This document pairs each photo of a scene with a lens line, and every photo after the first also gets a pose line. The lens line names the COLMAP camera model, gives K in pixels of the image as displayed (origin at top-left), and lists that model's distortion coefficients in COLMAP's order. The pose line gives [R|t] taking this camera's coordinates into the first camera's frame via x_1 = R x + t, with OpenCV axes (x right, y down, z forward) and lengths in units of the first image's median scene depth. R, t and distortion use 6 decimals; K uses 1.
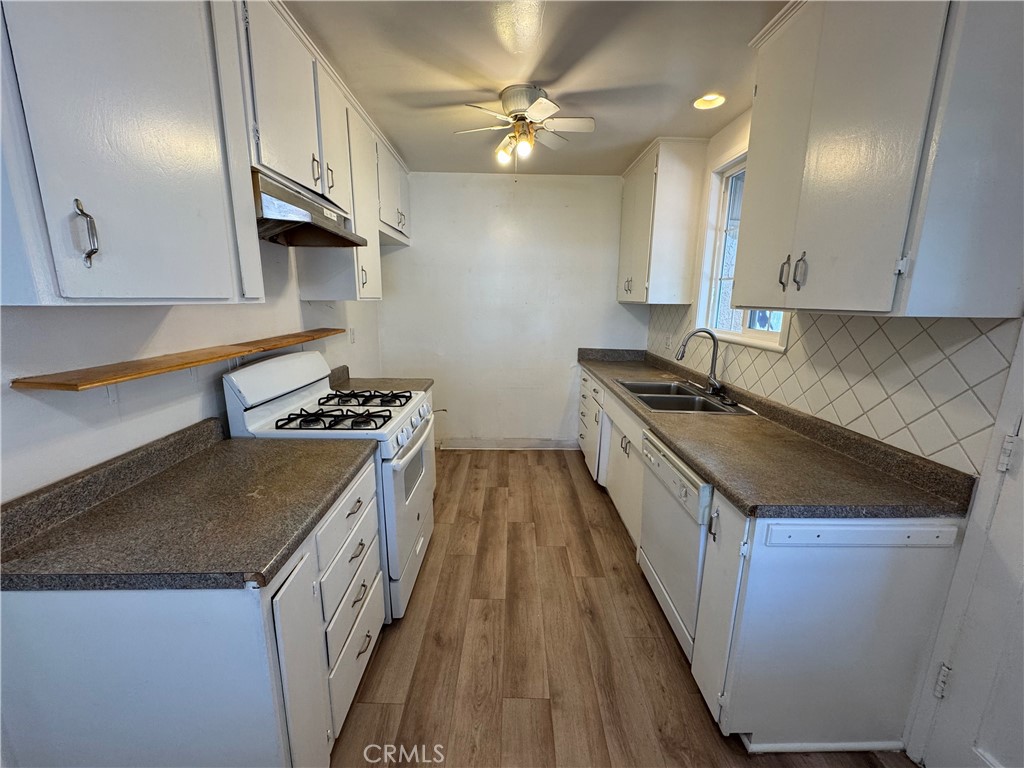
lens RADIAL K [[406.6, 0, 511.0], [0, 406.6, 383.2], [0, 0, 1]] dist [-0.005006, 0.000294]
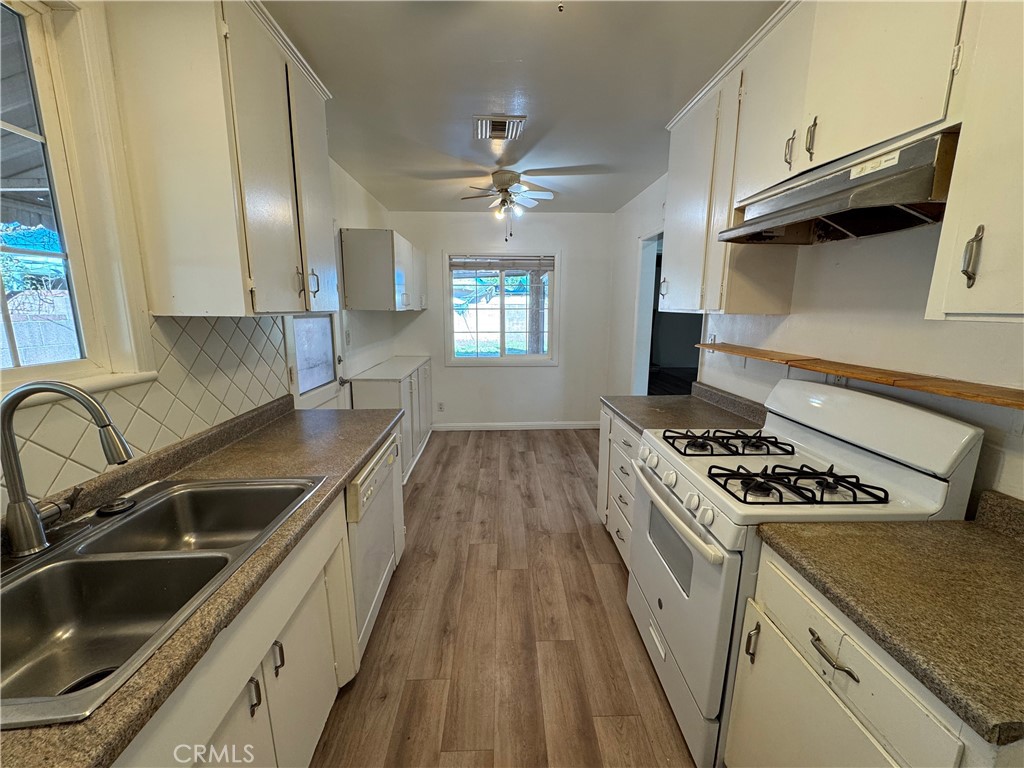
lens RADIAL K [[406.6, 0, 508.5], [0, 406.6, 385.5], [0, 0, 1]] dist [-0.005006, 0.000294]
pose [[-0.999631, -0.007757, -0.026042, 0.071845], [-0.017123, 0.923991, 0.382032, -0.319058], [0.021099, 0.382336, -0.923782, 1.552920]]
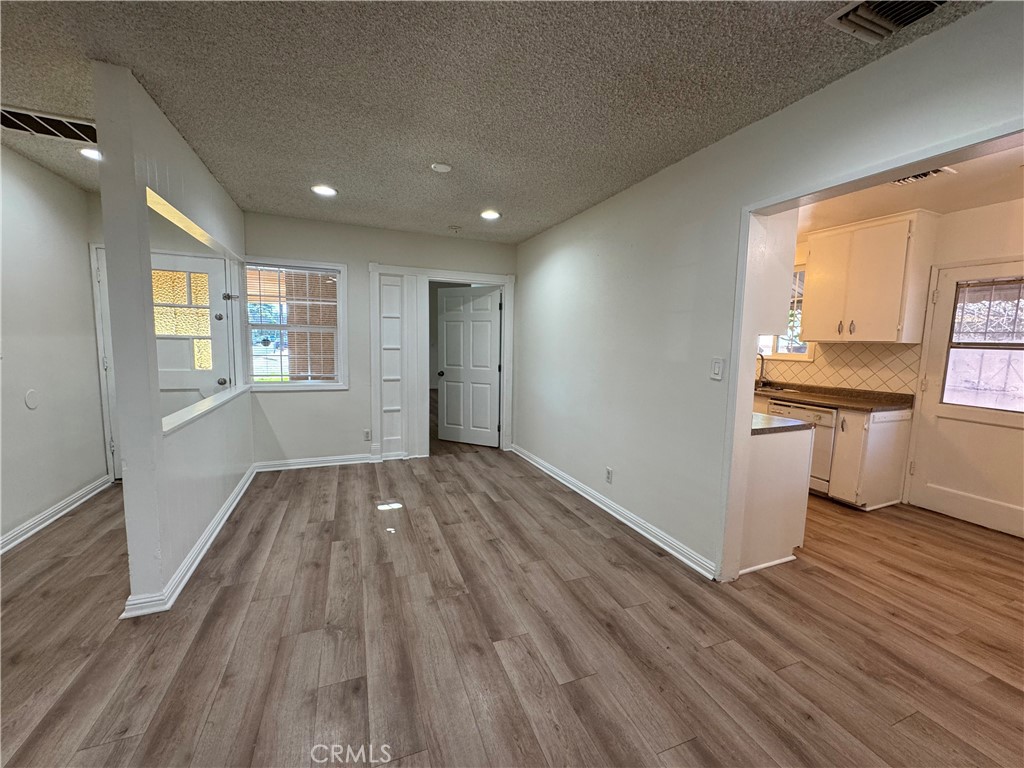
lens RADIAL K [[406.6, 0, 516.6], [0, 406.6, 381.2], [0, 0, 1]] dist [-0.005006, 0.000294]
pose [[0.926767, -0.024723, 0.374822, -1.547021], [0.063134, 0.993889, -0.090546, 0.119628], [-0.370293, 0.107579, 0.922664, -0.406408]]
